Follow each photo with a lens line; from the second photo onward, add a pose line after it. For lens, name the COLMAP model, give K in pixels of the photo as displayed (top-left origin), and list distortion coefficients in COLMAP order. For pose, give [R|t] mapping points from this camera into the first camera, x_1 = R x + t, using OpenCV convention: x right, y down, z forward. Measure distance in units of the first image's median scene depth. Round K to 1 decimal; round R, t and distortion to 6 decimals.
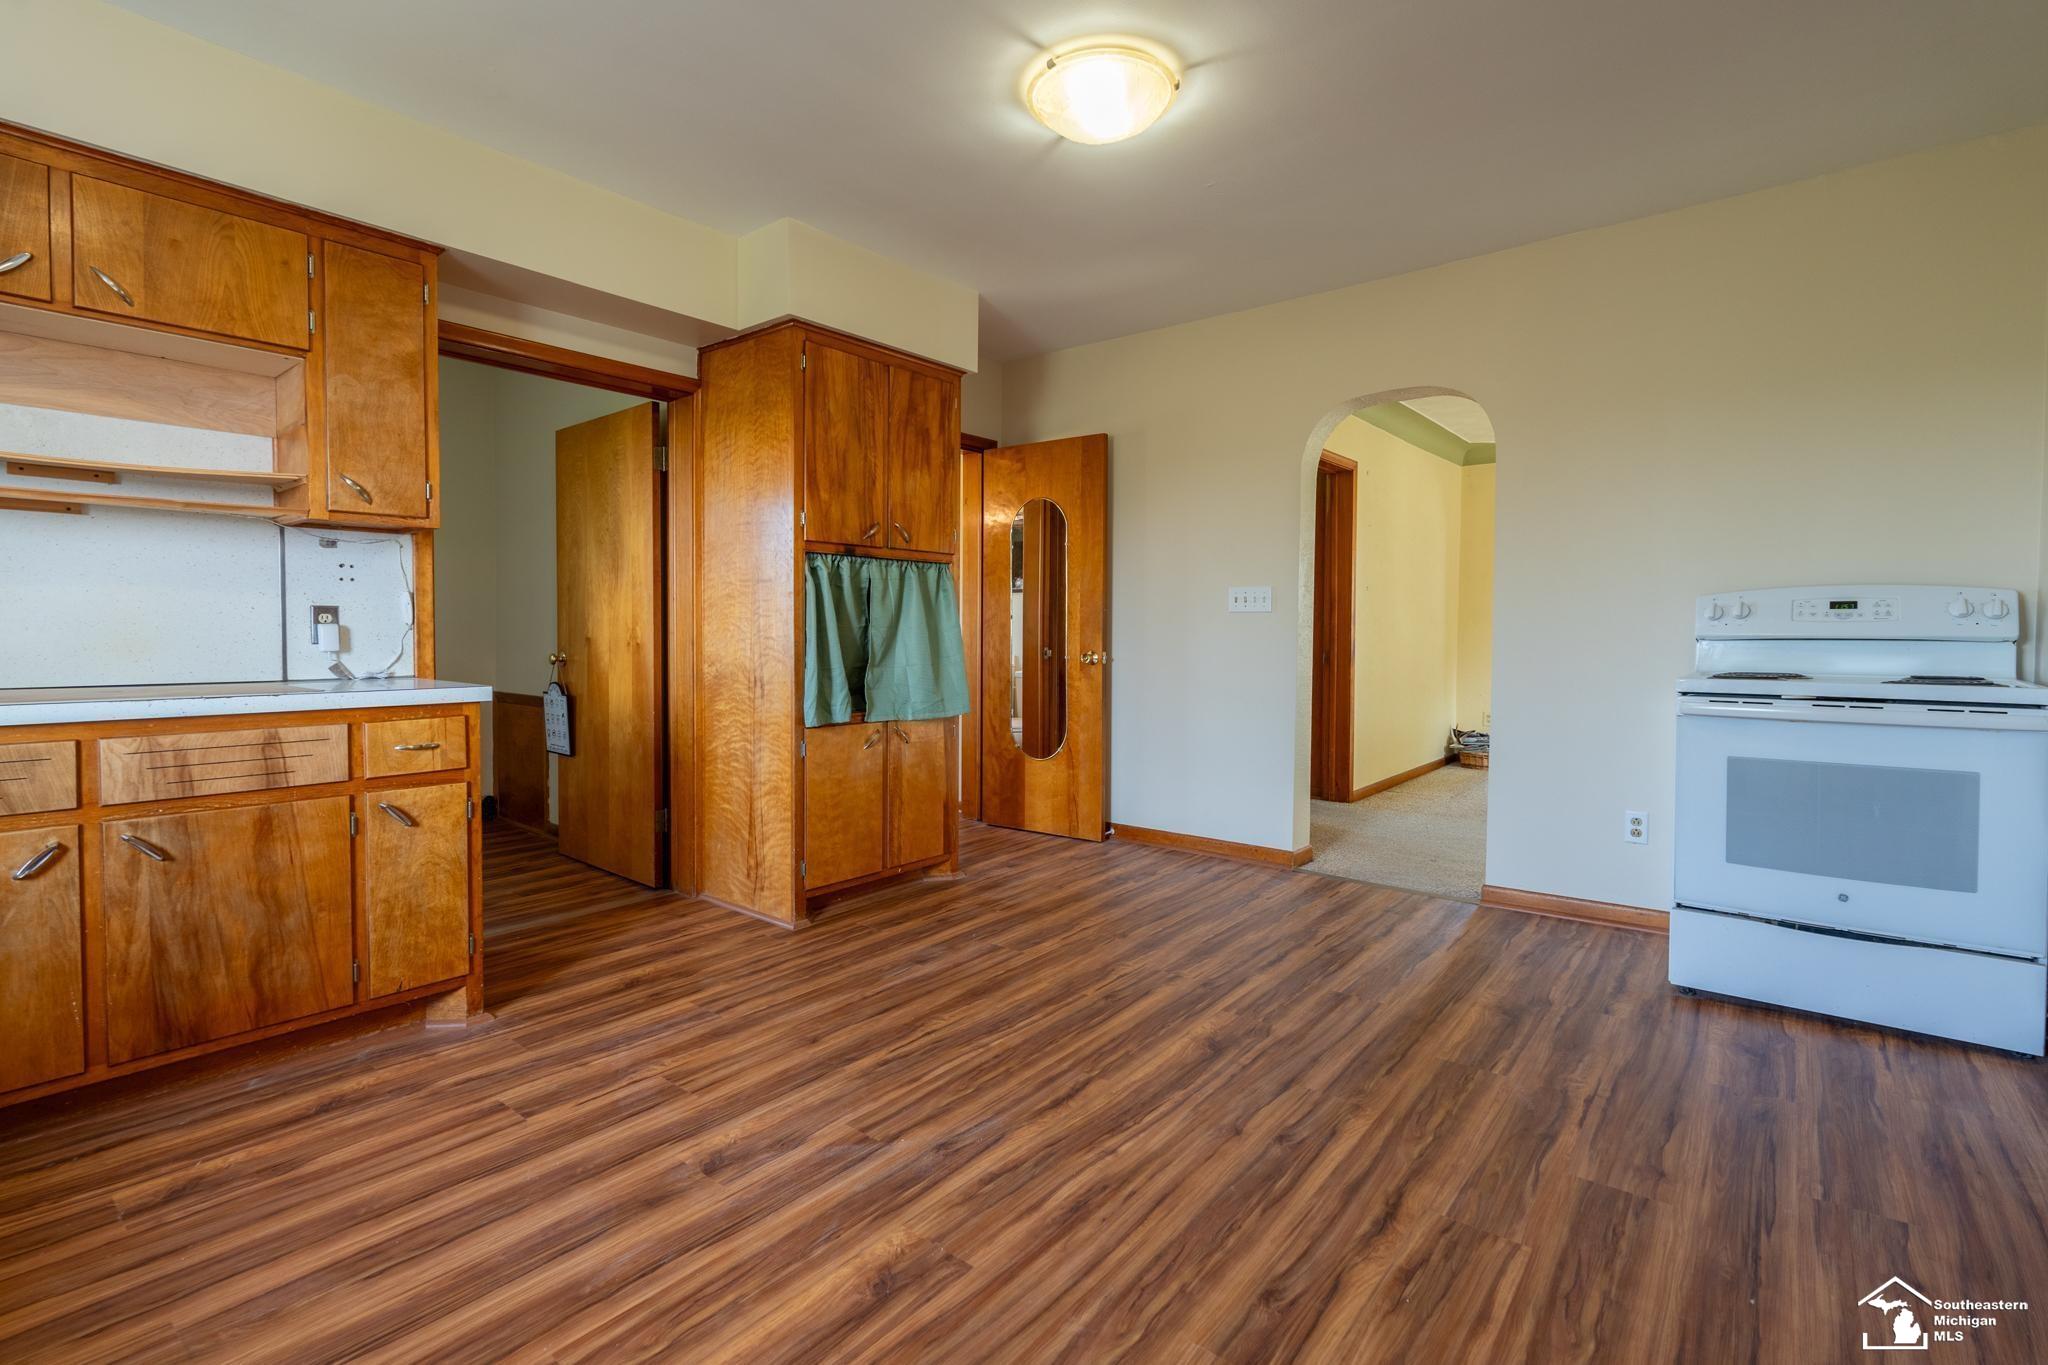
lens RADIAL K [[916.2, 0, 1064.8], [0, 916.2, 655.2], [0, 0, 1]] dist [-0.000836, 0.000318]
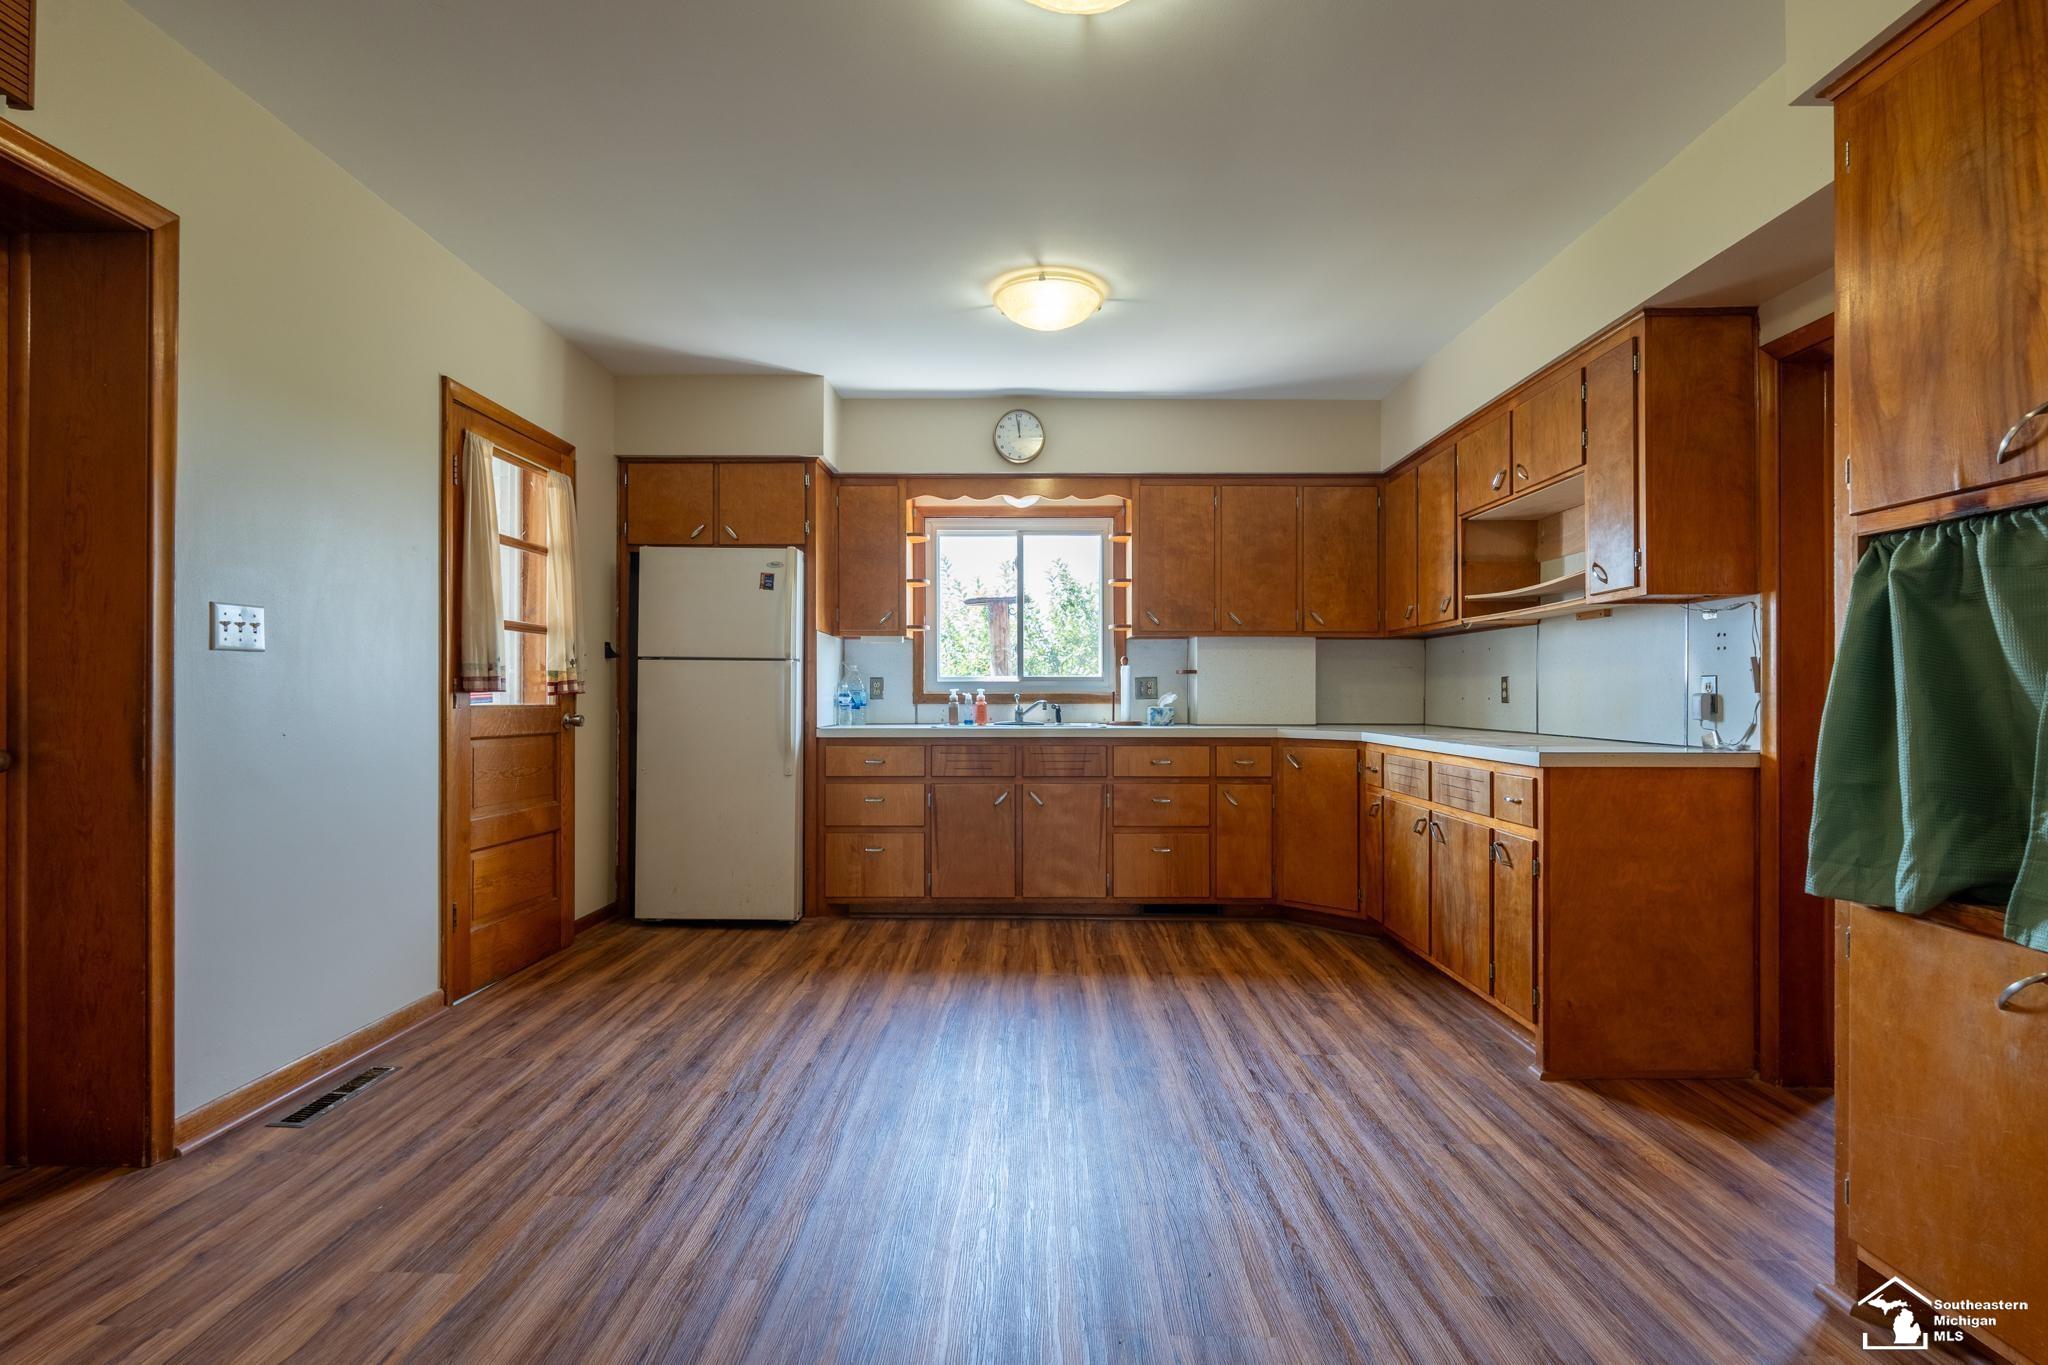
lens RADIAL K [[1004.2, 0, 1029.2], [0, 1004.2, 683.5], [0, 0, 1]] dist [-0.006720, 0.000694]
pose [[-0.795509, -0.014768, -0.605761, 0.621773], [-0.023853, 0.999691, 0.006953, -0.046099], [0.605472, 0.019980, -0.795616, 1.865771]]
